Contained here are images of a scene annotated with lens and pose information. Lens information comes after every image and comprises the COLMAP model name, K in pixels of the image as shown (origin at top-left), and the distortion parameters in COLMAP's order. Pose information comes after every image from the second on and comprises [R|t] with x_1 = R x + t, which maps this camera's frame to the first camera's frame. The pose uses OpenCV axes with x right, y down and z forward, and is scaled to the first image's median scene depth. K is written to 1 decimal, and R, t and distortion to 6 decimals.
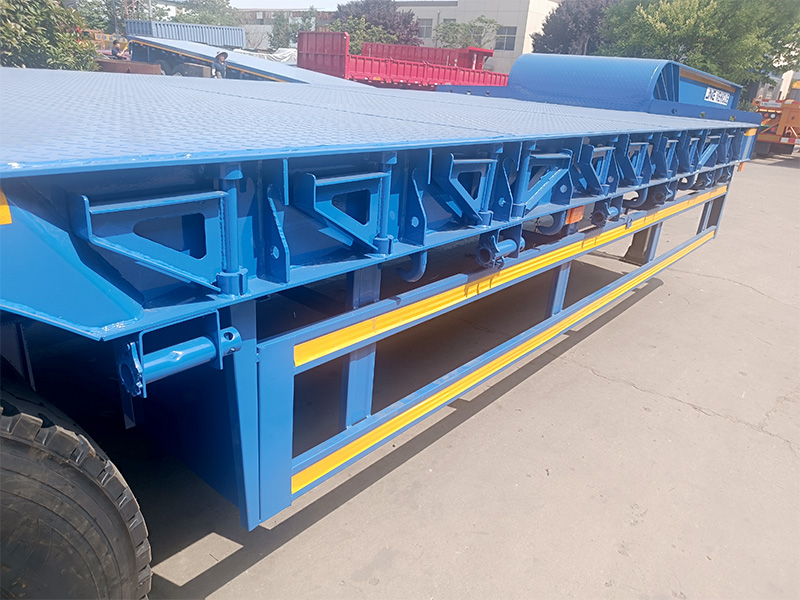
lens RADIAL K [[558.4, 0, 400.0], [0, 558.4, 300.0], [0, 0, 1]] dist [0.005116, 0.002952]
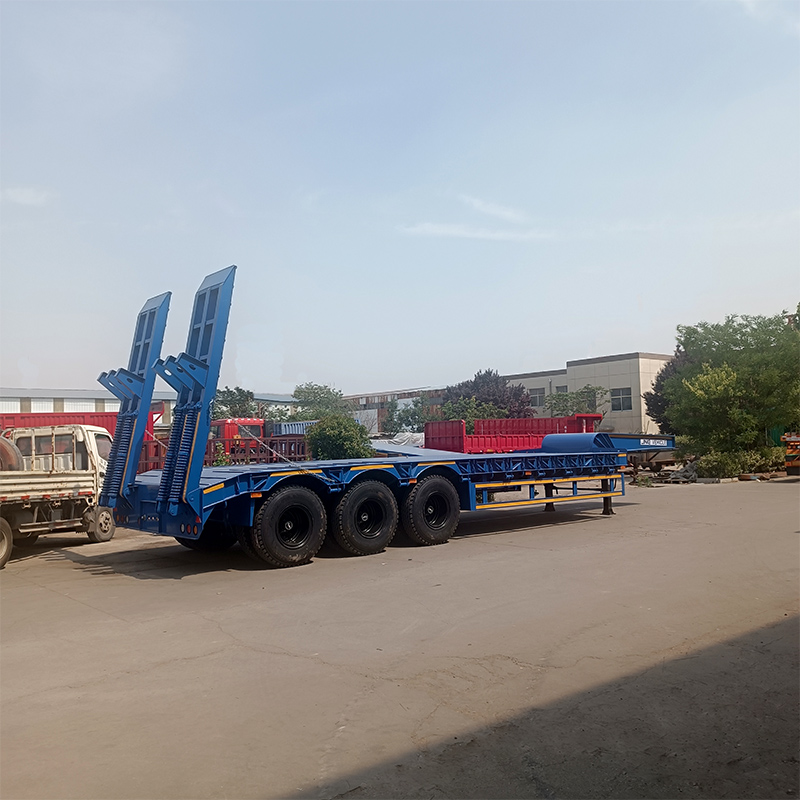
lens RADIAL K [[762.6, 0, 400.0], [0, 762.6, 400.0], [0, 0, 1]] dist [0.002915, -0.005253]
pose [[0.982119, -0.109944, -0.152824, 0.015197], [0.032854, 0.899394, -0.435902, 0.104829], [0.185374, 0.423087, 0.886924, -0.262409]]
